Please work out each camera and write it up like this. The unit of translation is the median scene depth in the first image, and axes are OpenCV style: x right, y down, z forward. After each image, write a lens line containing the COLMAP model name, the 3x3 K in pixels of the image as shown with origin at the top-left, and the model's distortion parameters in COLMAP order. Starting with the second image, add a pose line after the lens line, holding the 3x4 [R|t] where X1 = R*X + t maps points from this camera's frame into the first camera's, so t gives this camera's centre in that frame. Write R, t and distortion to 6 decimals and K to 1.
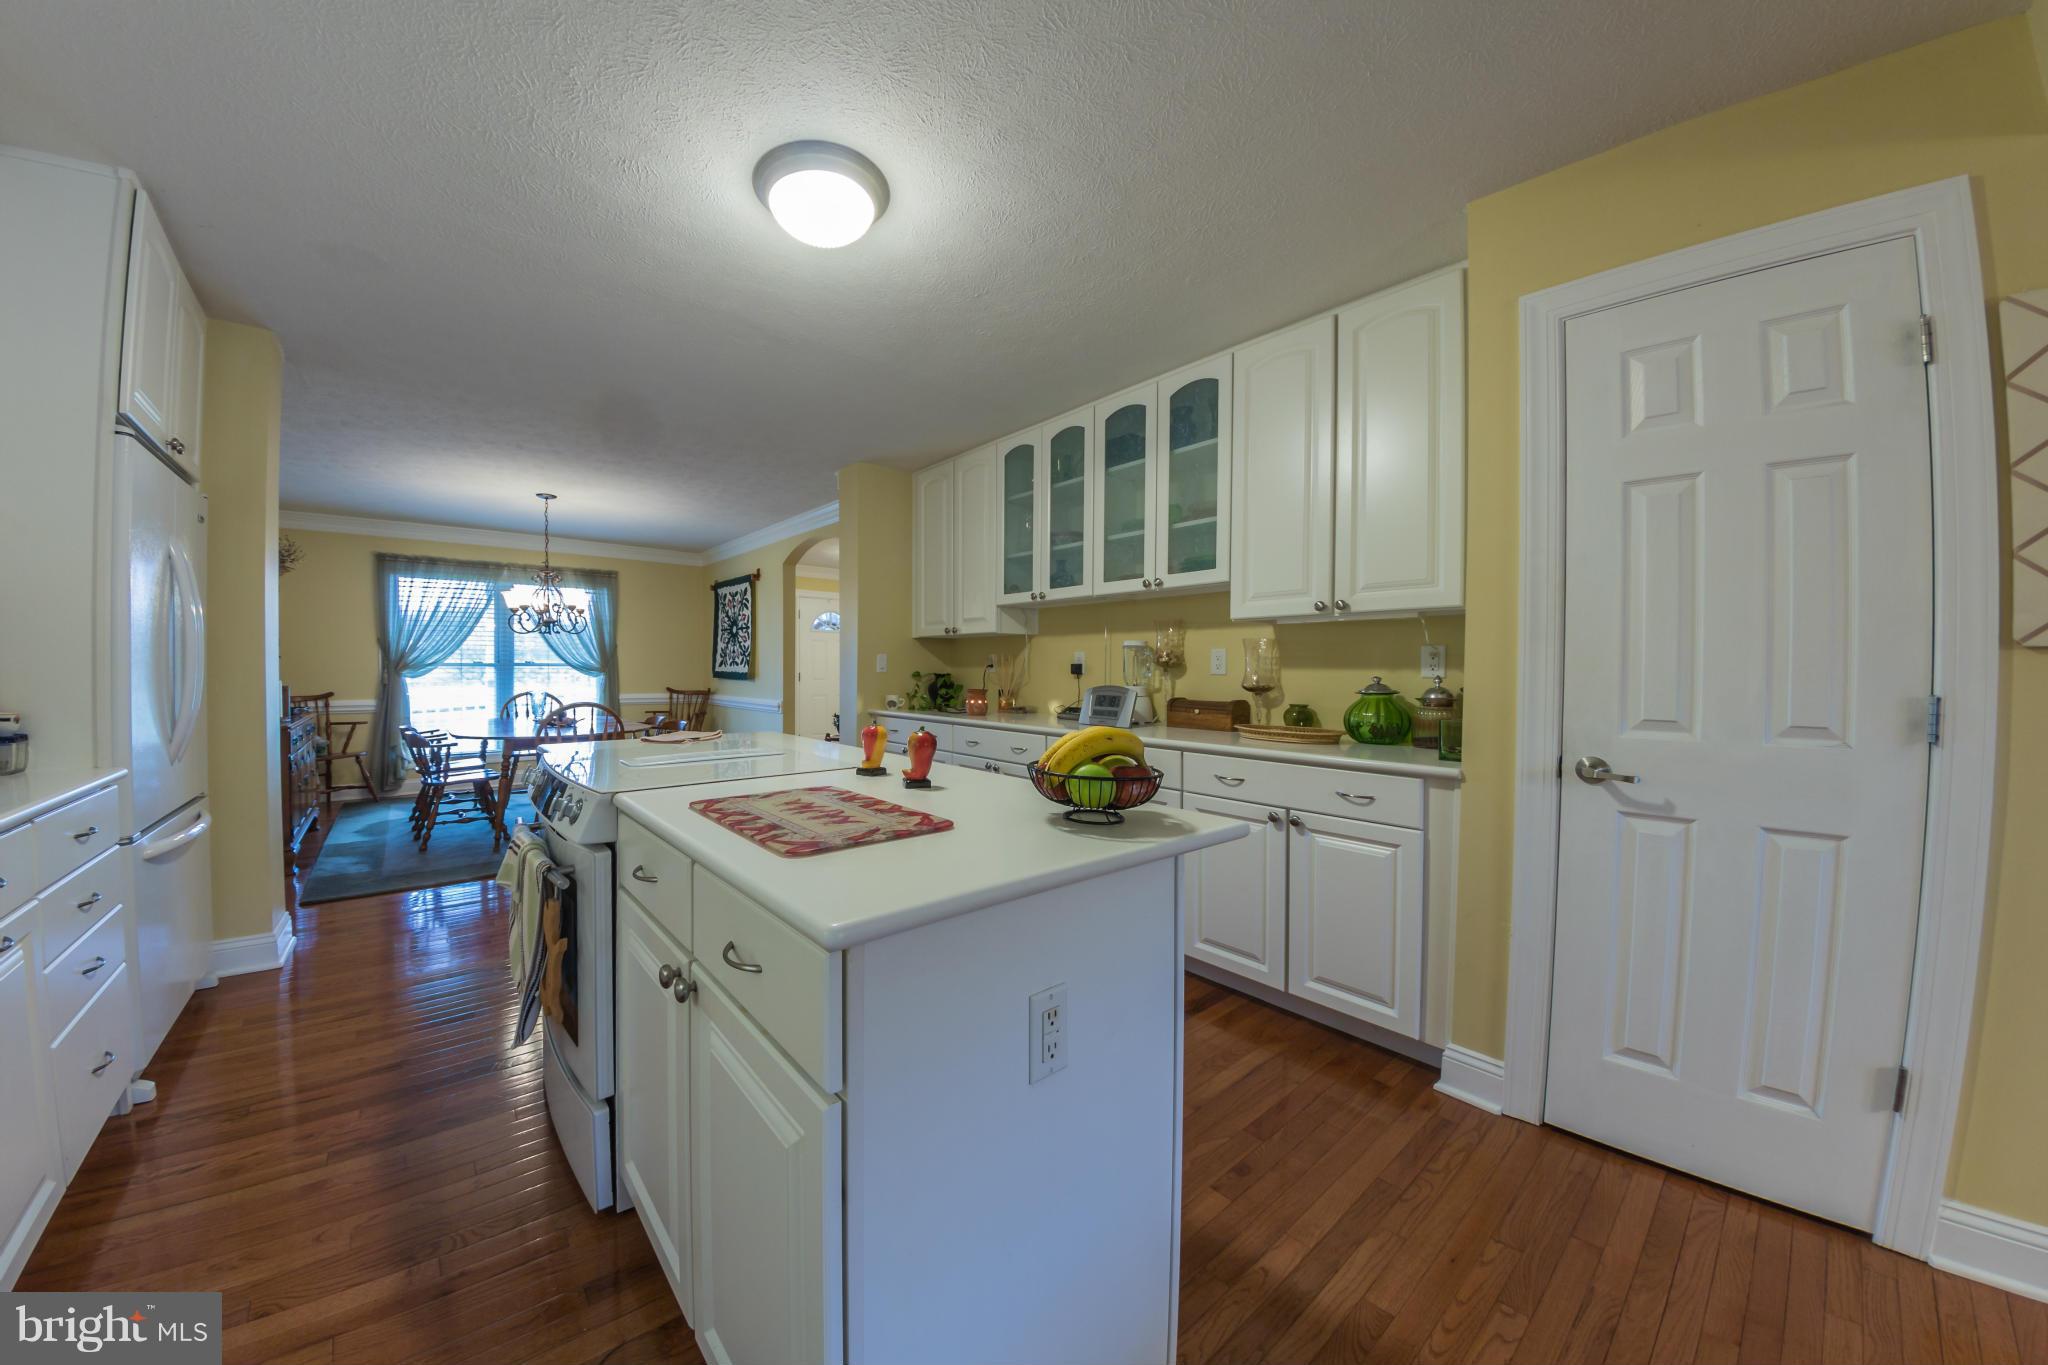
lens RADIAL K [[699.5, 0, 891.8], [0, 699.5, 676.2], [0, 0, 1]] dist [0.077260, 0.000006]
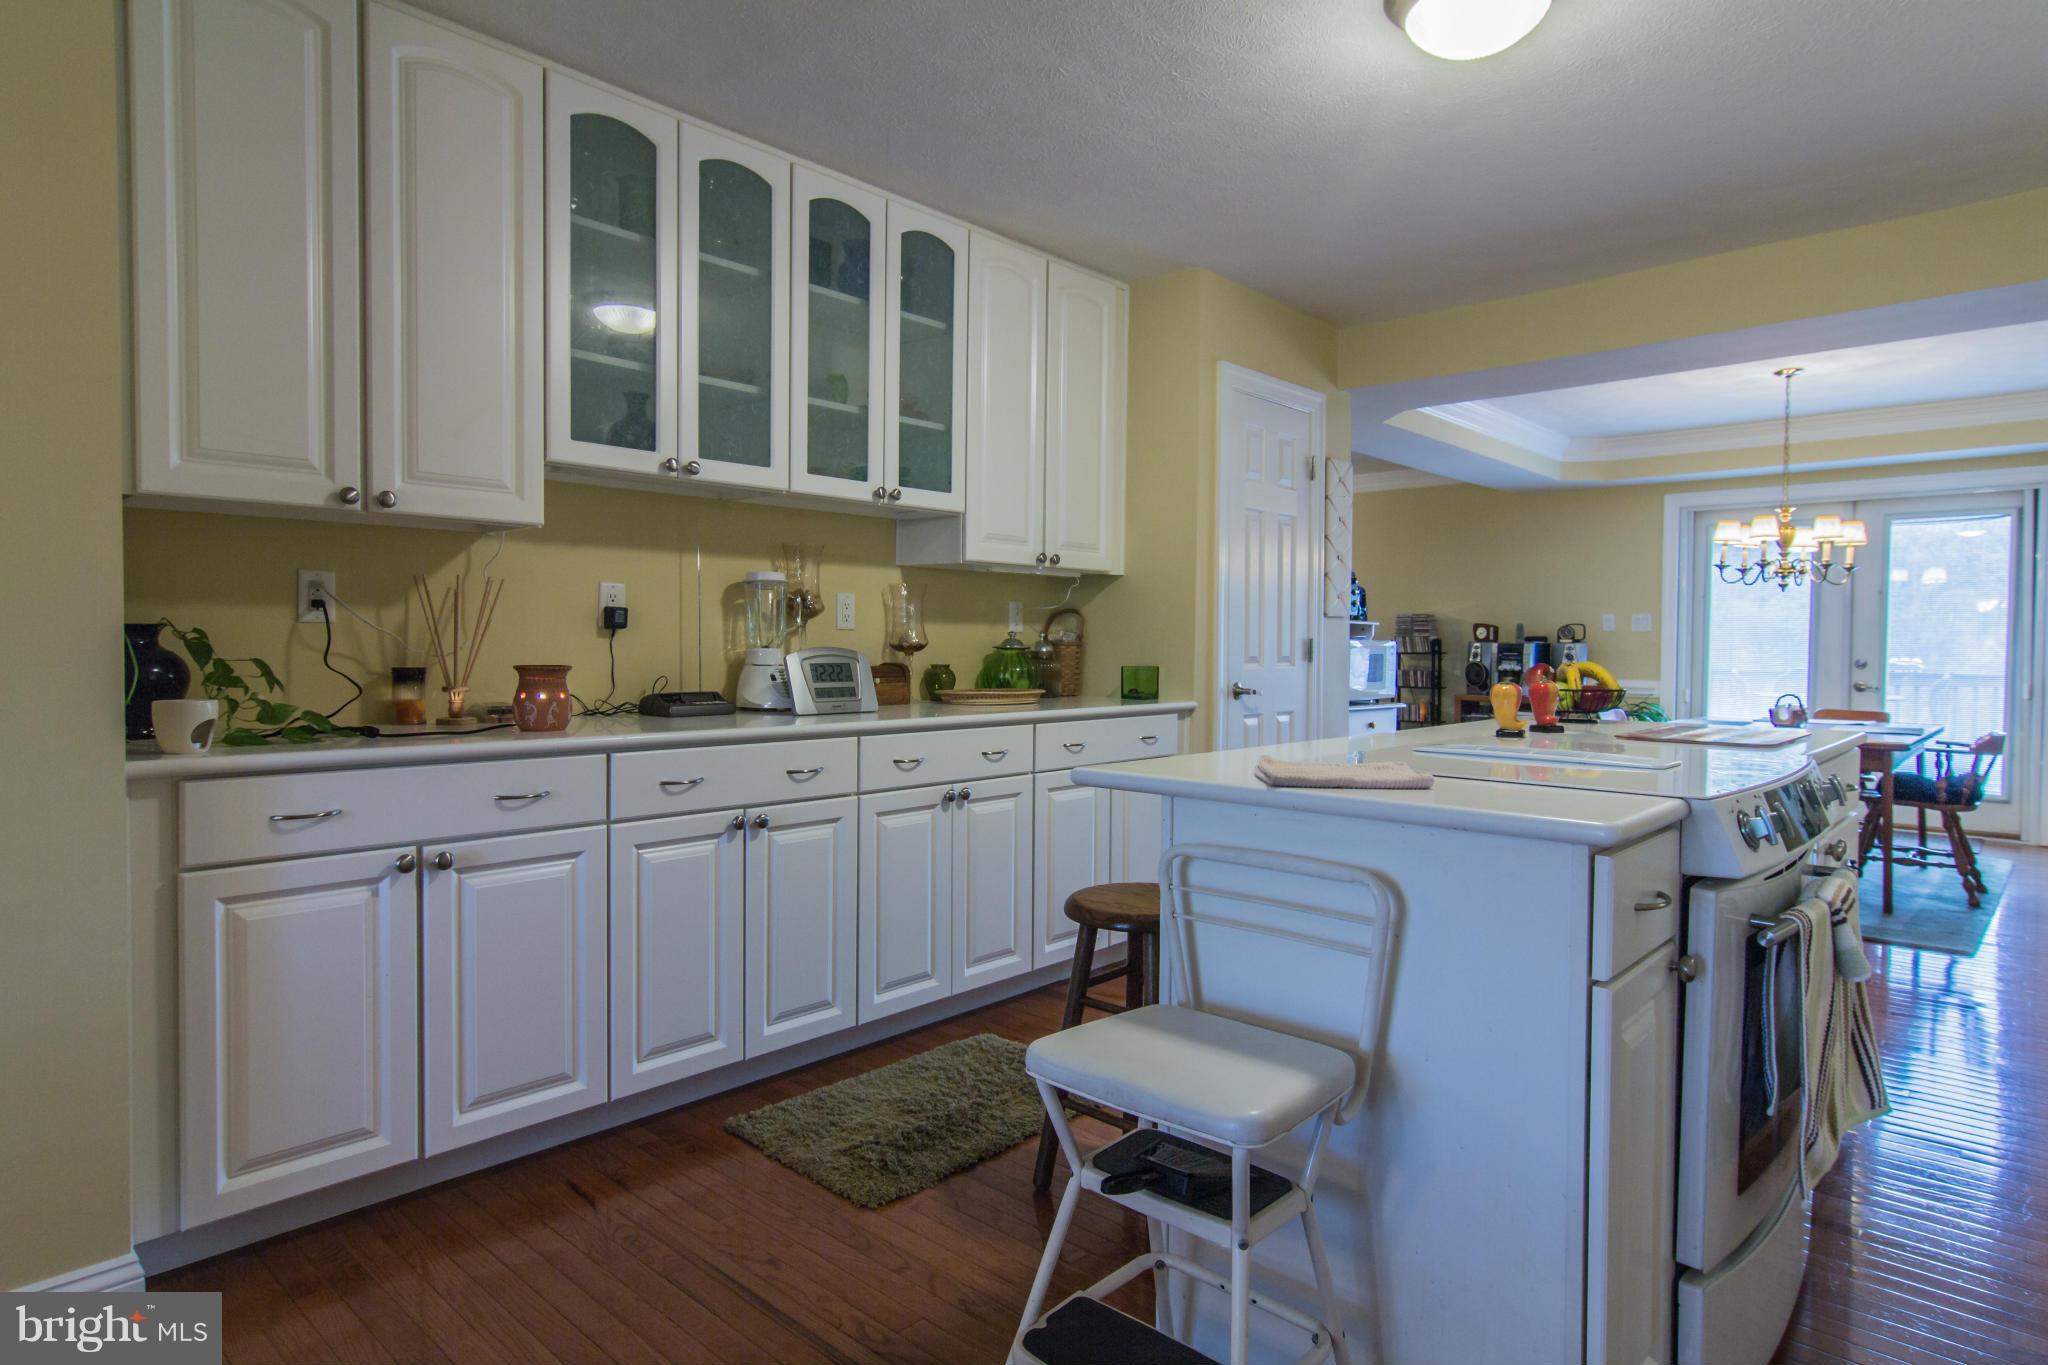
lens RADIAL K [[1121.3, 0, 1024.0], [0, 1121.3, 682.5], [0, 0, 1]] dist [-0.000431, 0.001365]
pose [[-0.206502, -0.040886, 0.977592, -0.512048], [0.004808, 0.999072, 0.042801, 0.002685], [-0.978434, 0.013539, -0.206114, 0.783590]]
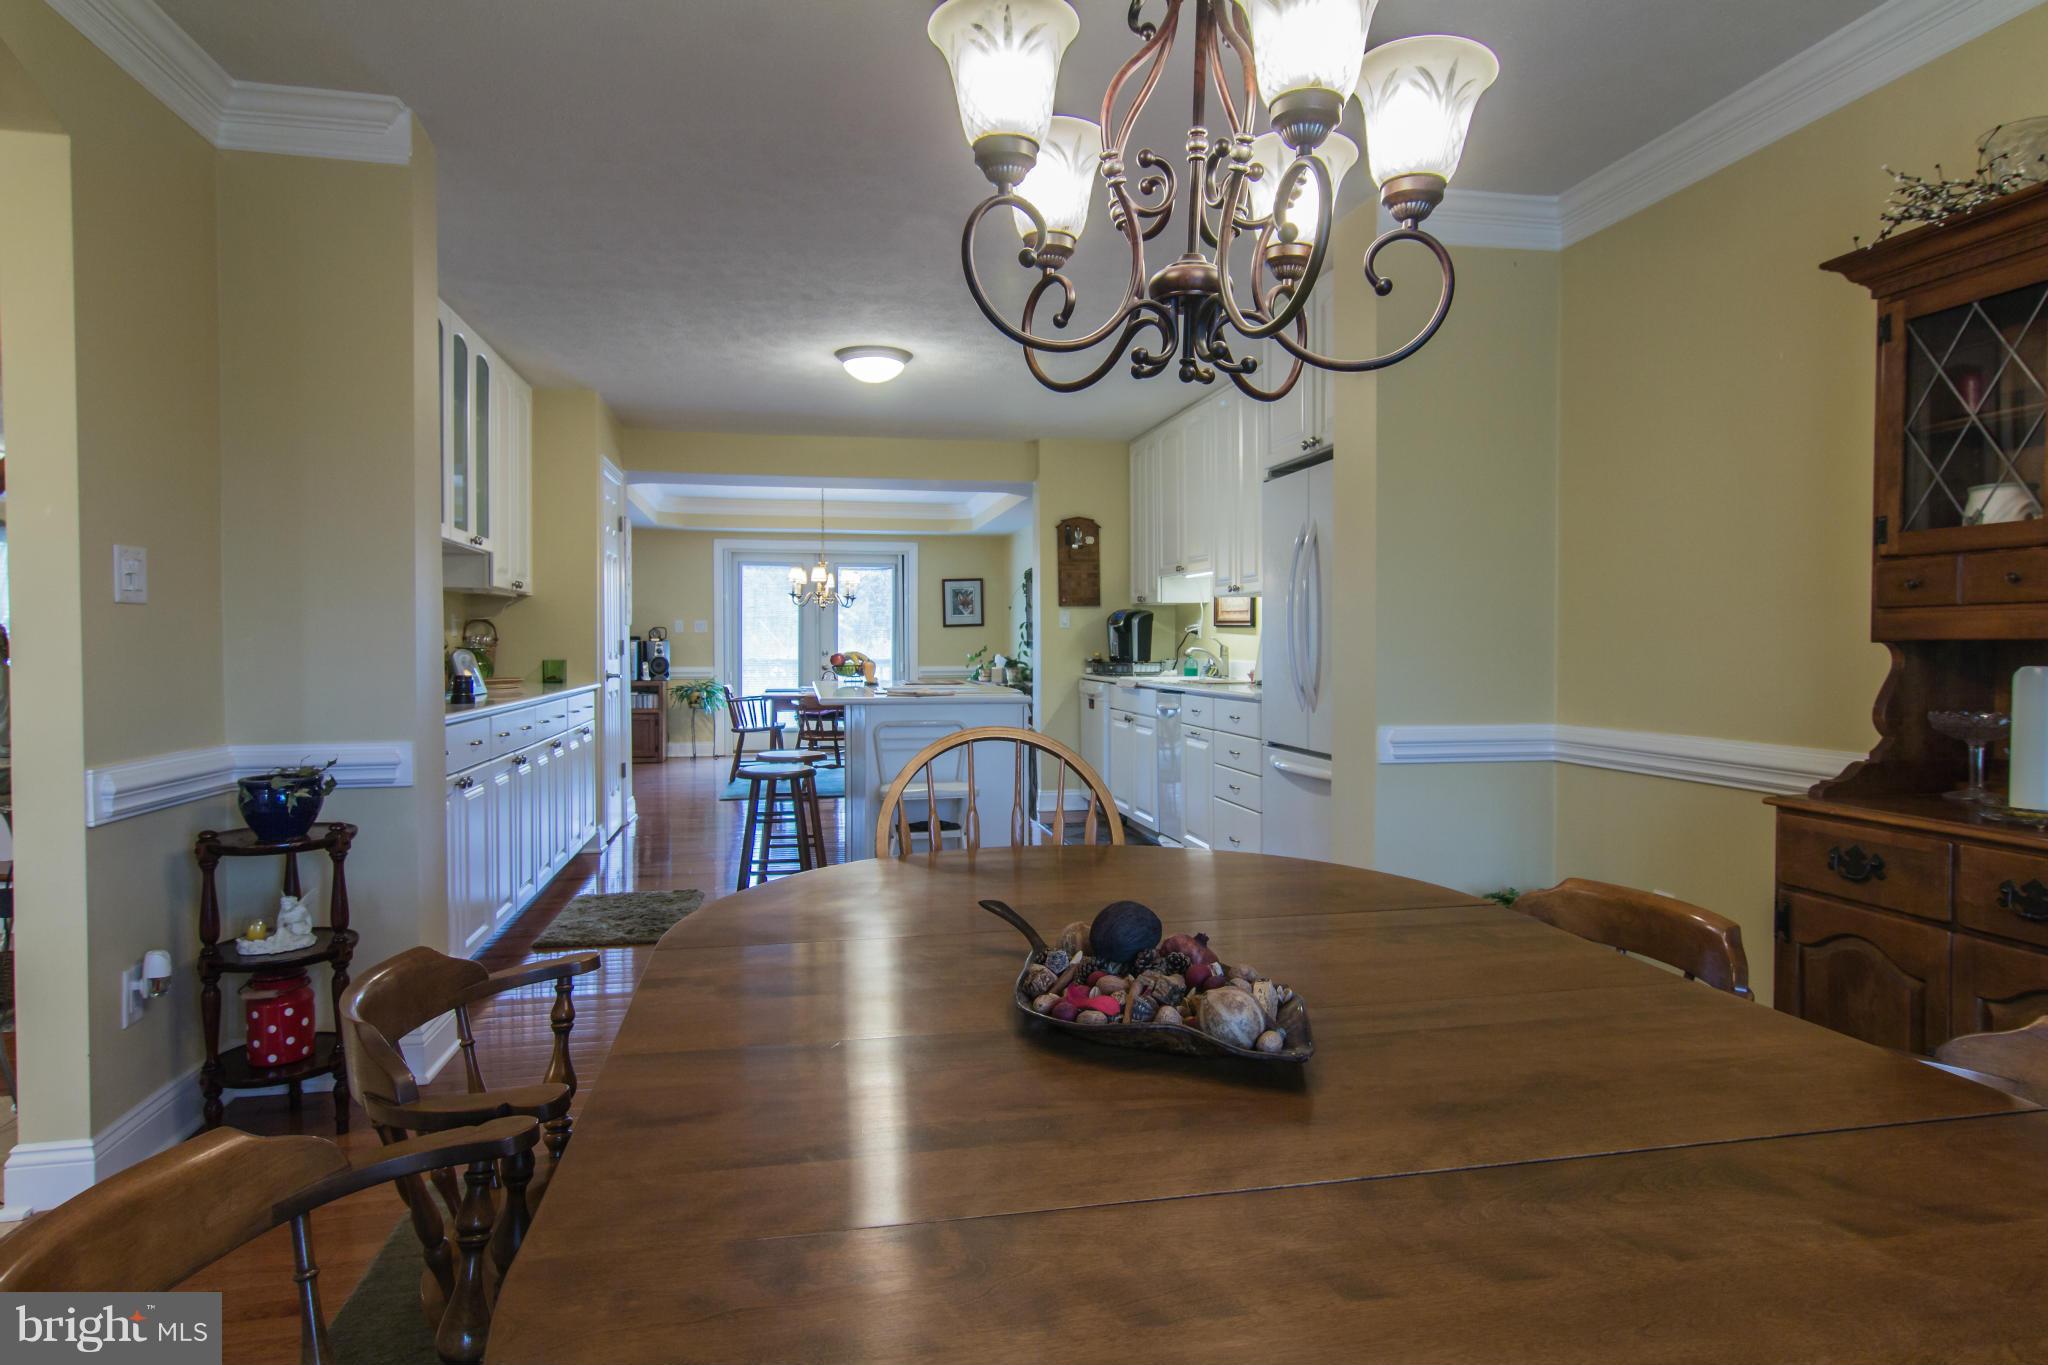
lens RADIAL K [[1121.3, 0, 1024.0], [0, 1121.3, 682.5], [0, 0, 1]] dist [-0.000431, 0.001365]
pose [[-0.915678, -0.020450, 0.401392, -0.672759], [-0.000792, 0.998795, 0.049080, -0.011002], [-0.401912, 0.044623, -0.914590, 1.522492]]
